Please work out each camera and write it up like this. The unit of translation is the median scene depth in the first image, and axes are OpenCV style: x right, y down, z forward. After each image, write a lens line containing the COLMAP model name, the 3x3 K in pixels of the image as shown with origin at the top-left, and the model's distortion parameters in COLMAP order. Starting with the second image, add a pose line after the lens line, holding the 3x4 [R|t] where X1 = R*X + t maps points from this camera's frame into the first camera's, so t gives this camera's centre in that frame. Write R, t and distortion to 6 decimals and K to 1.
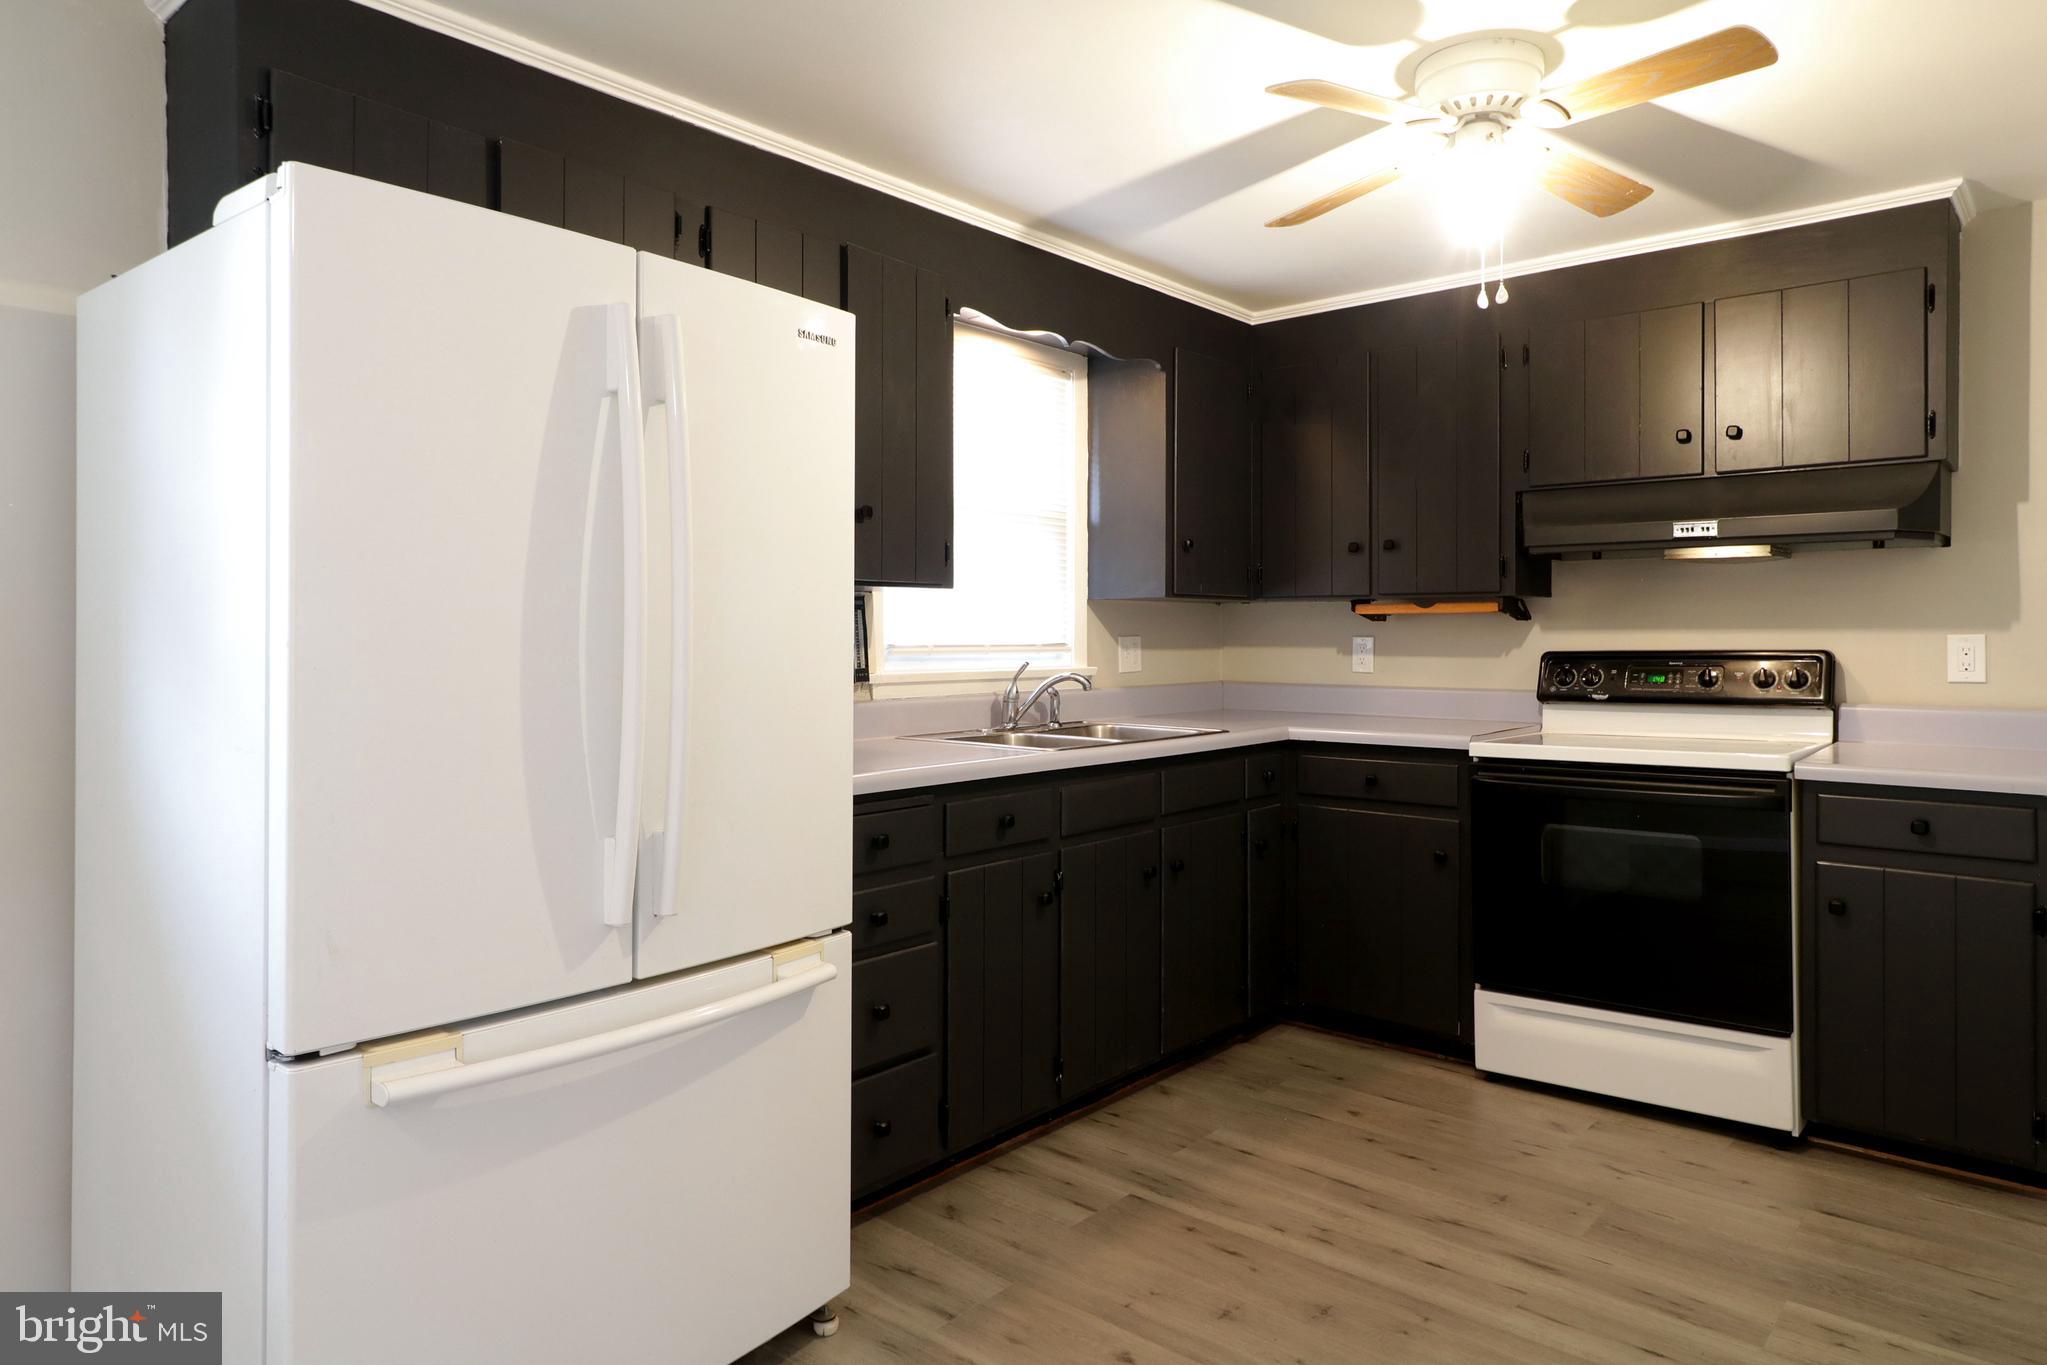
lens RADIAL K [[1279.7, 0, 1035.3], [0, 1279.7, 636.7], [0, 0, 1]] dist [0.007272, 0.001602]
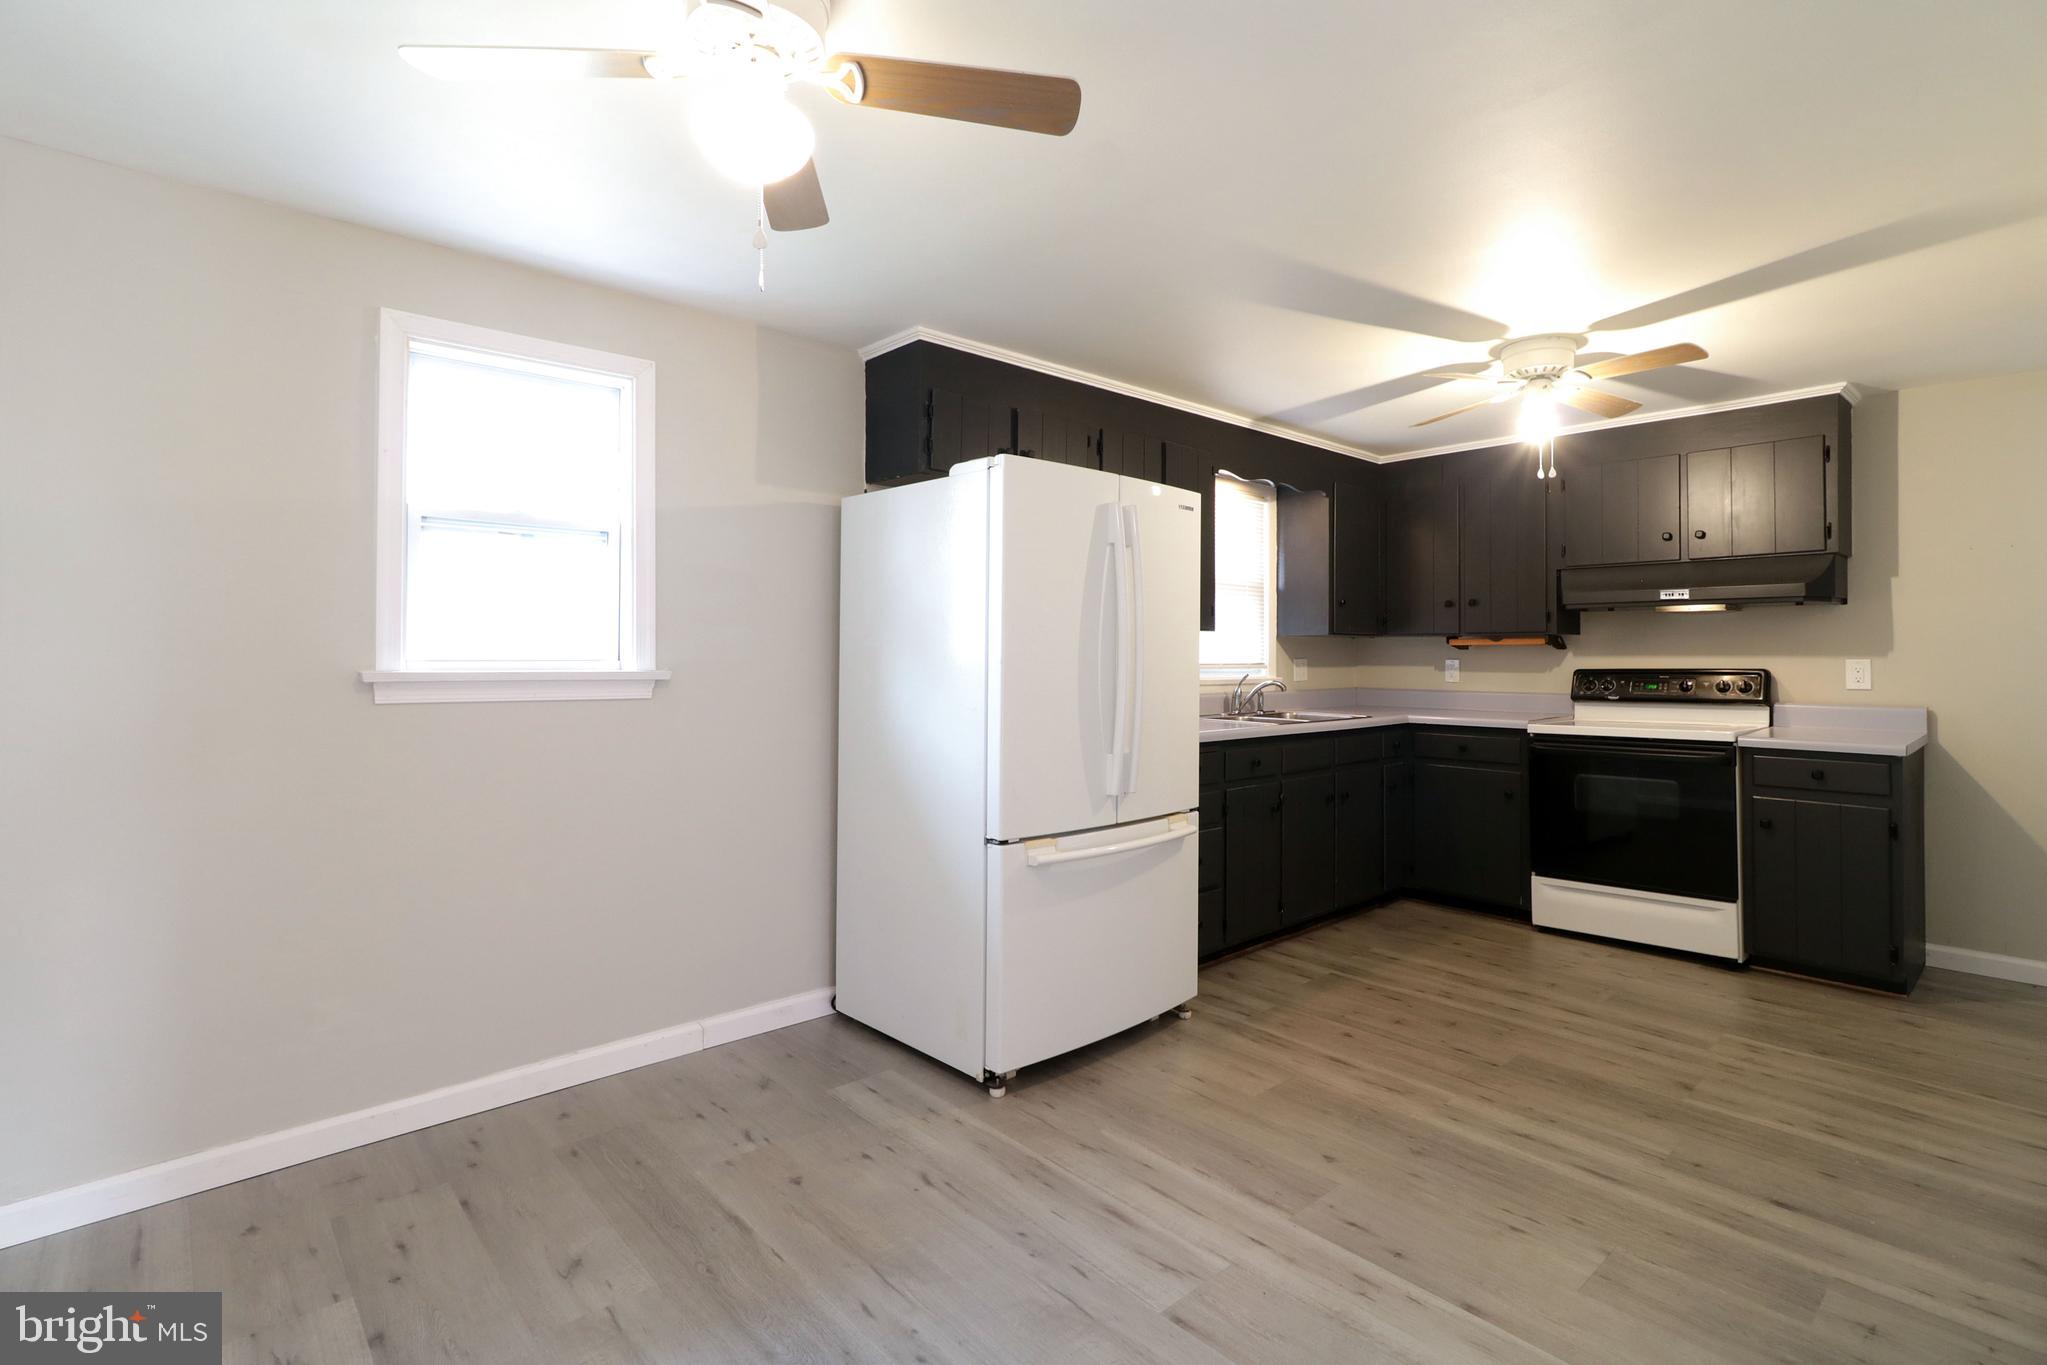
lens RADIAL K [[975.7, 0, 1025.1], [0, 975.7, 645.0], [0, 0, 1]] dist [0.003600, 0.001815]
pose [[0.991472, 0.001097, -0.130314, -0.136328], [-0.002819, 0.999911, -0.013033, -0.000847], [0.130288, 0.013289, 0.991387, -0.324913]]
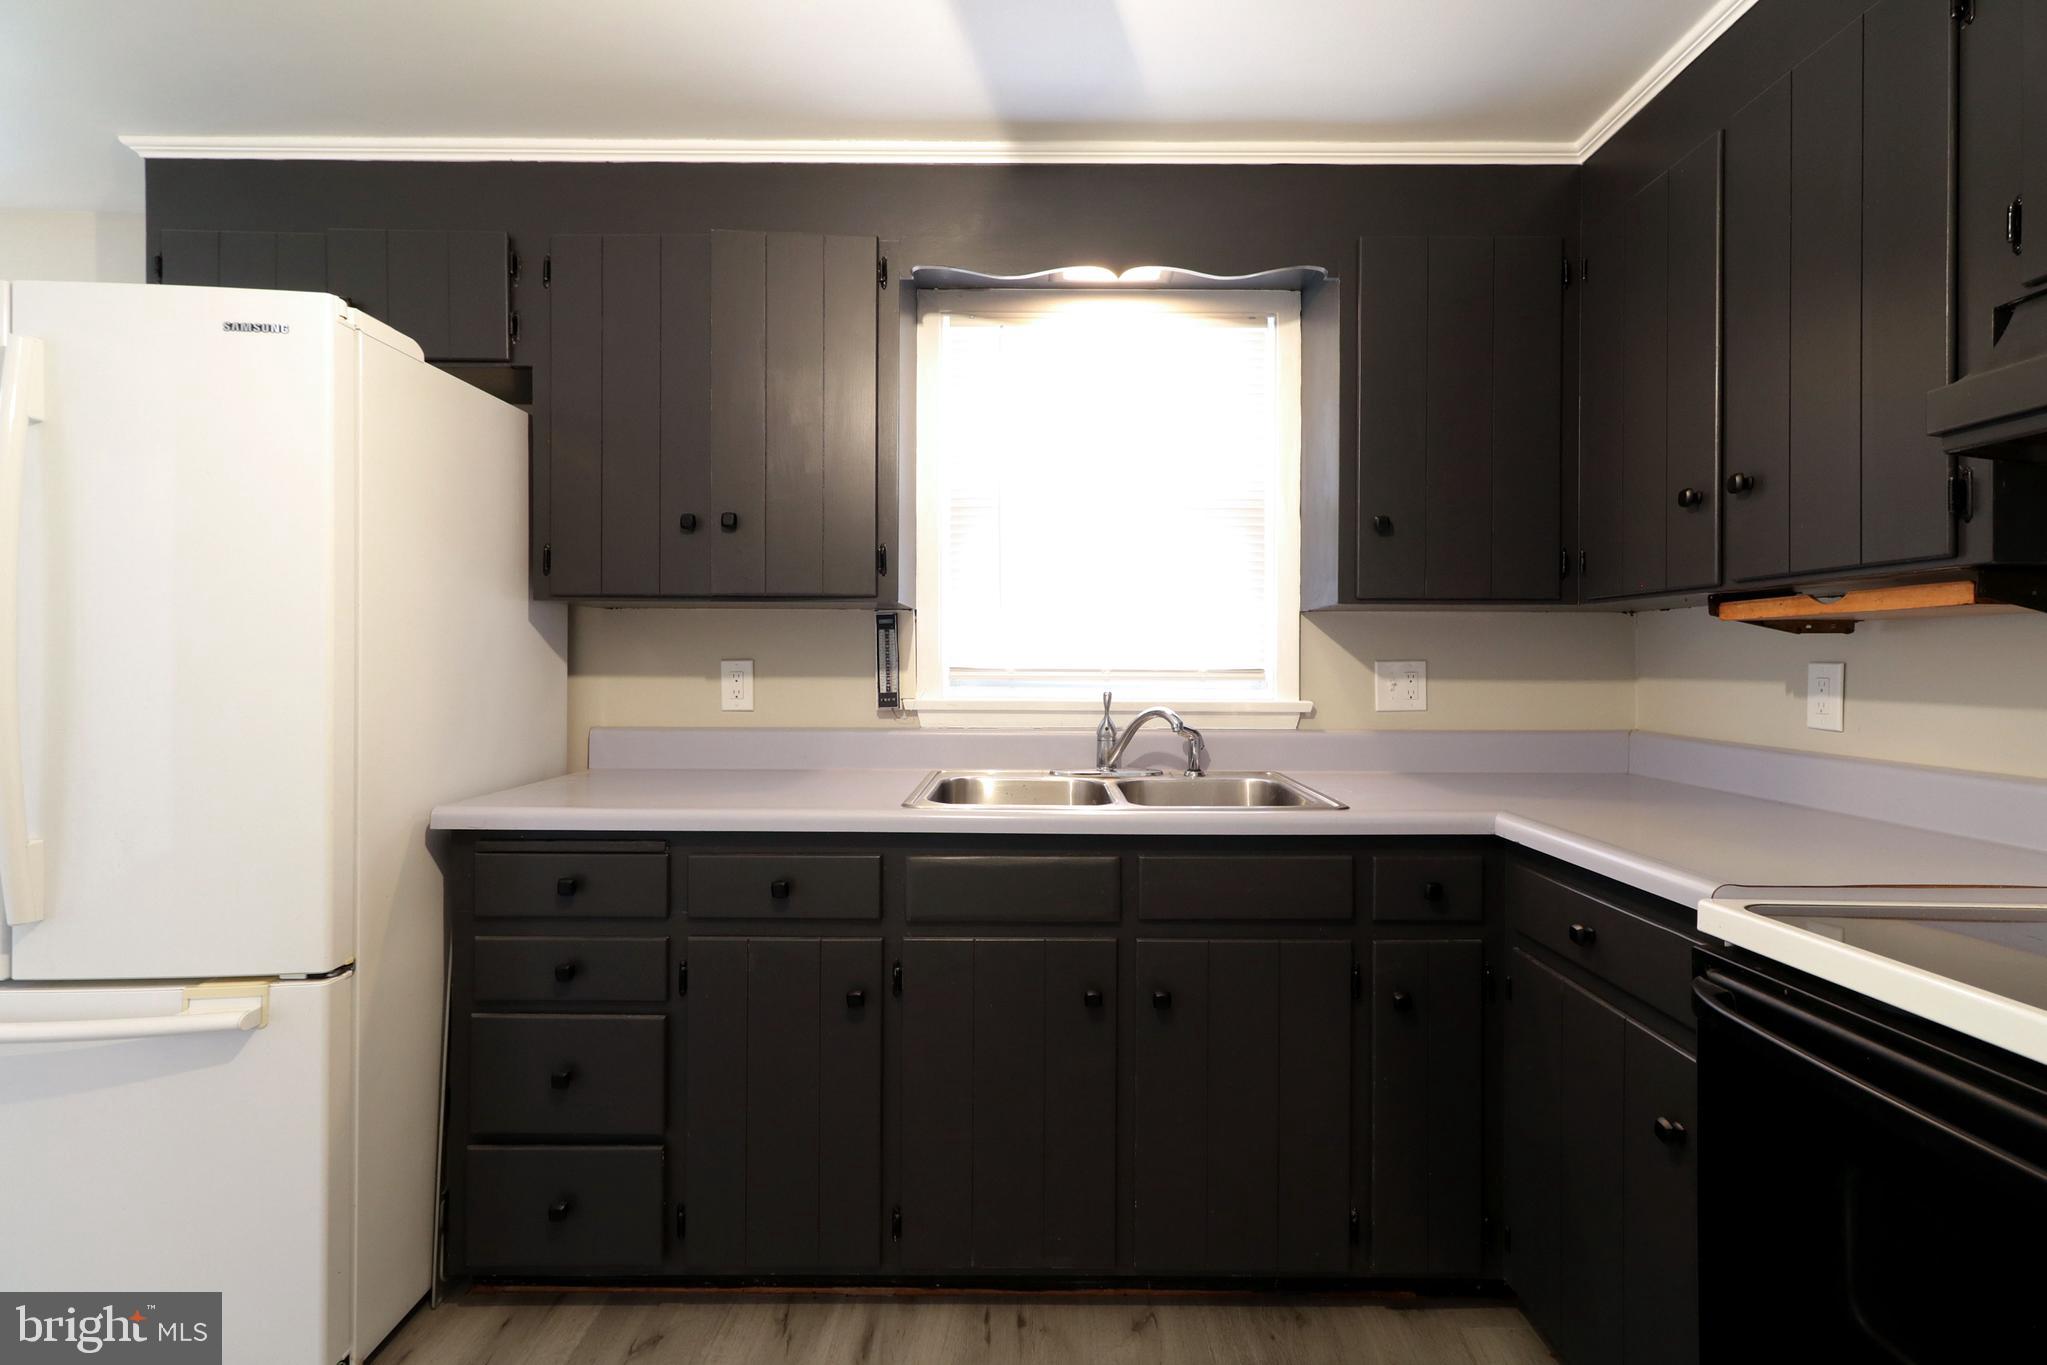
lens RADIAL K [[975.7, 0, 1033.2], [0, 975.7, 662.7], [0, 0, 1]] dist [0.003600, 0.001815]
pose [[0.641060, 0.004230, -0.767479, 0.452768], [-0.005985, 0.999982, 0.000512, 0.001989], [0.767467, 0.004266, 0.641074, 0.606677]]
